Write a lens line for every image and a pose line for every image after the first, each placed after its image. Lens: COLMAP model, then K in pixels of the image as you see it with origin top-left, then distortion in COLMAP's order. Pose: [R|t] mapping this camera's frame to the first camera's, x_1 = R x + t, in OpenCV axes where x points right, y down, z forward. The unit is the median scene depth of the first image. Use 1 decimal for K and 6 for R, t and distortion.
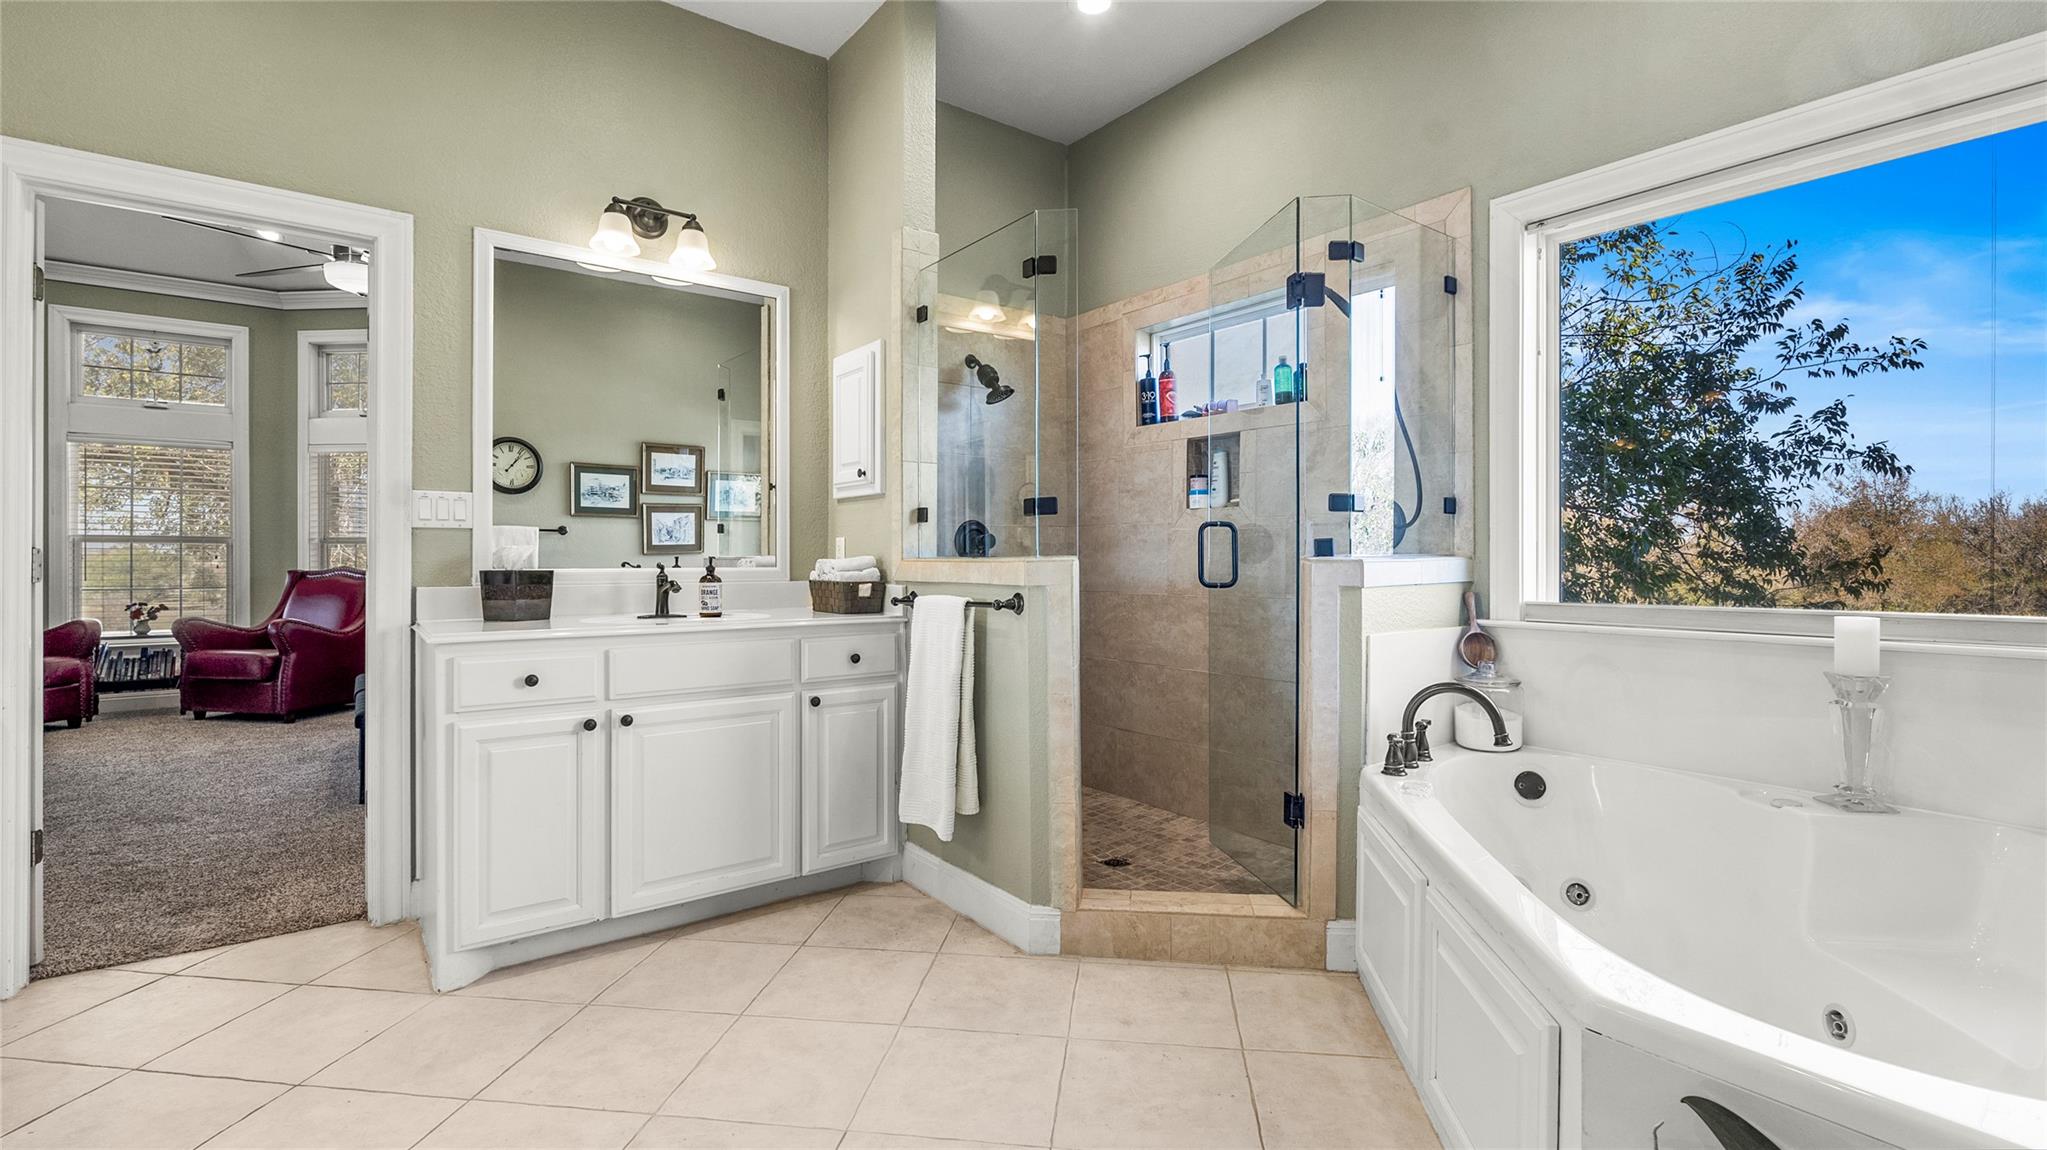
lens RADIAL K [[917.3, 0, 1031.4], [0, 917.3, 561.5], [0, 0, 1]] dist [-0.003253, -0.000352]
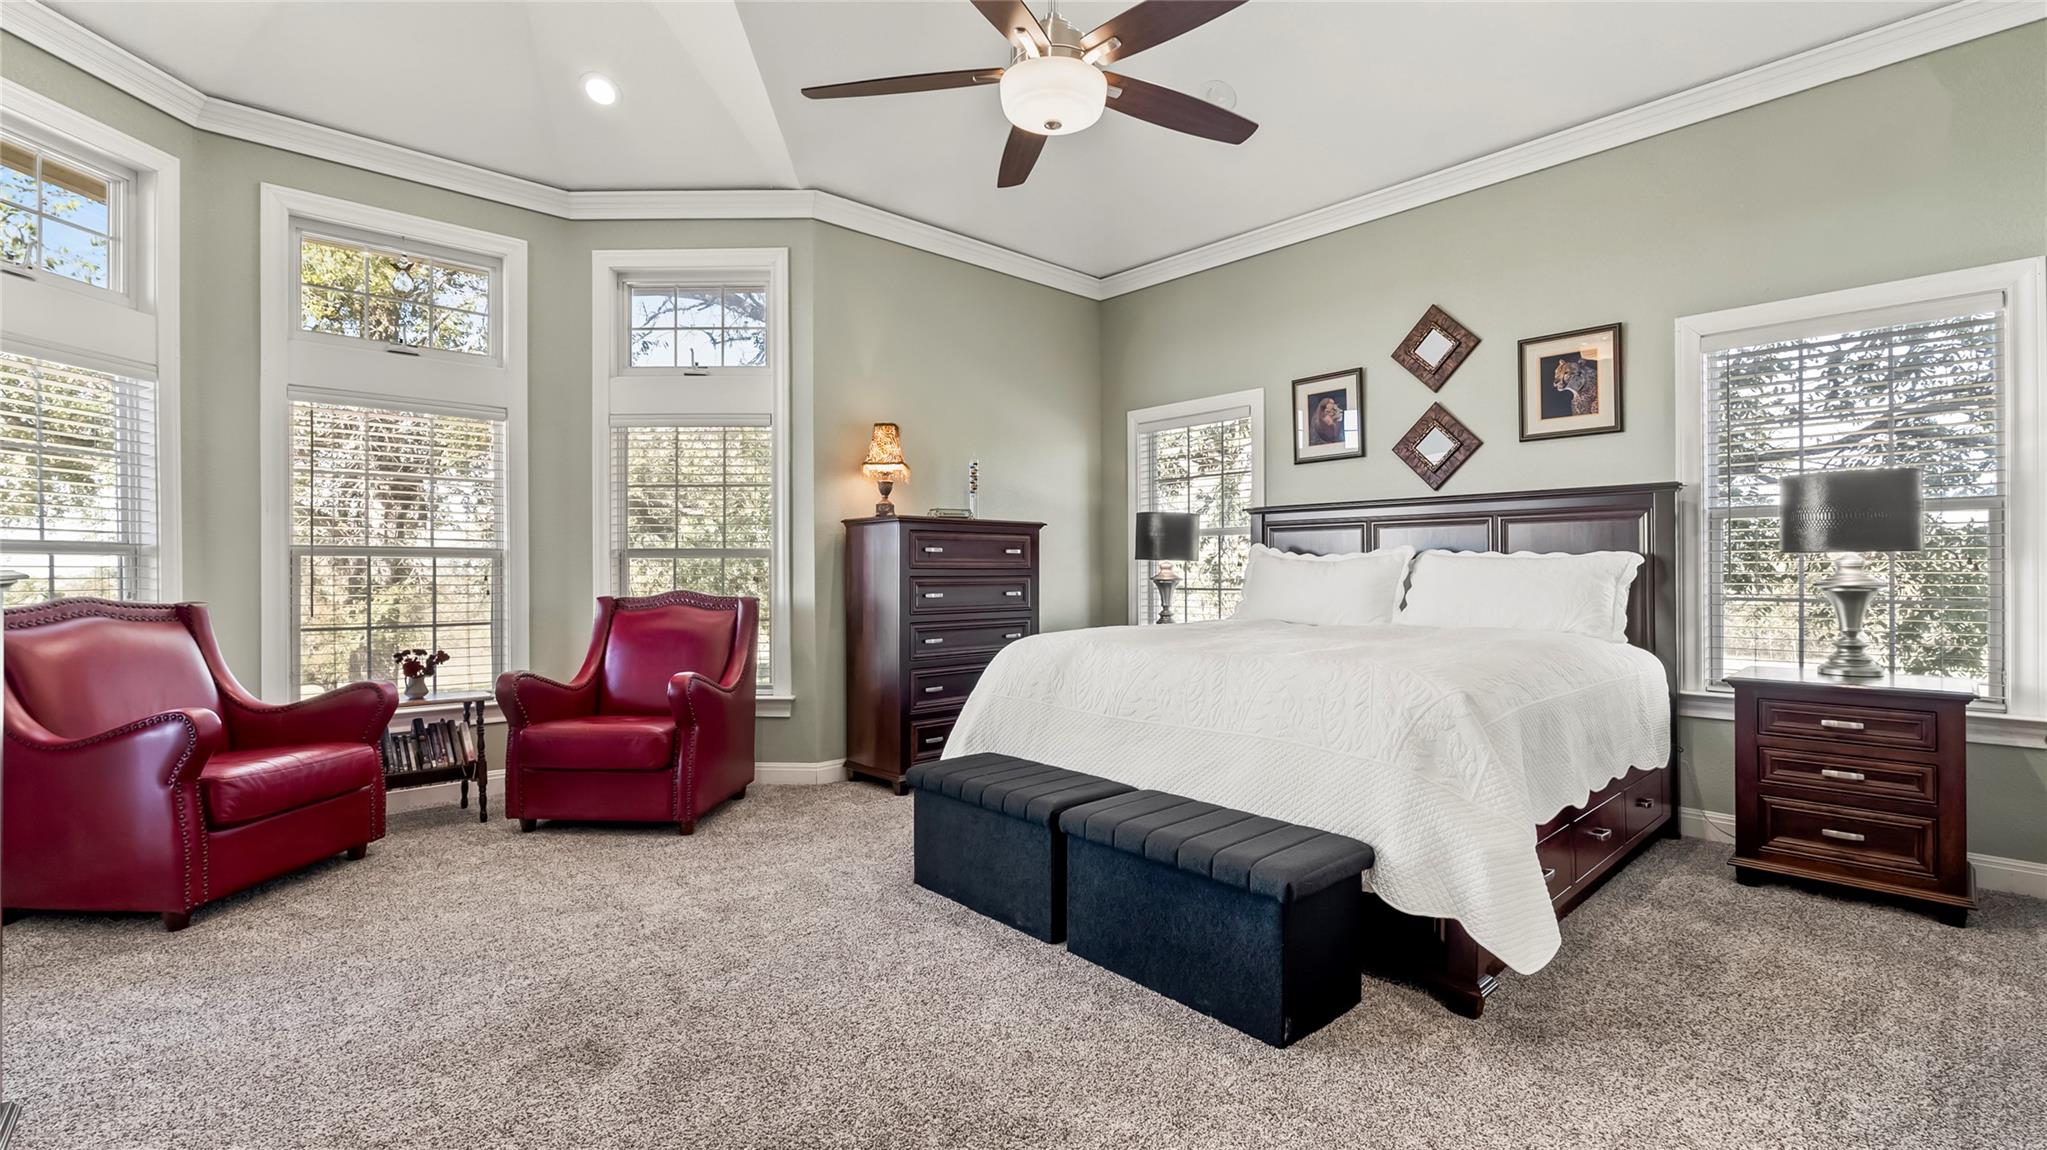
lens RADIAL K [[917.3, 0, 1023.5], [0, 917.3, 563.1], [0, 0, 1]] dist [-0.003253, -0.000352]
pose [[0.994506, -0.005696, 0.104525, -0.428188], [0.006683, 0.999936, -0.009092, -0.005184], [-0.104466, 0.009740, 0.994481, 0.216518]]
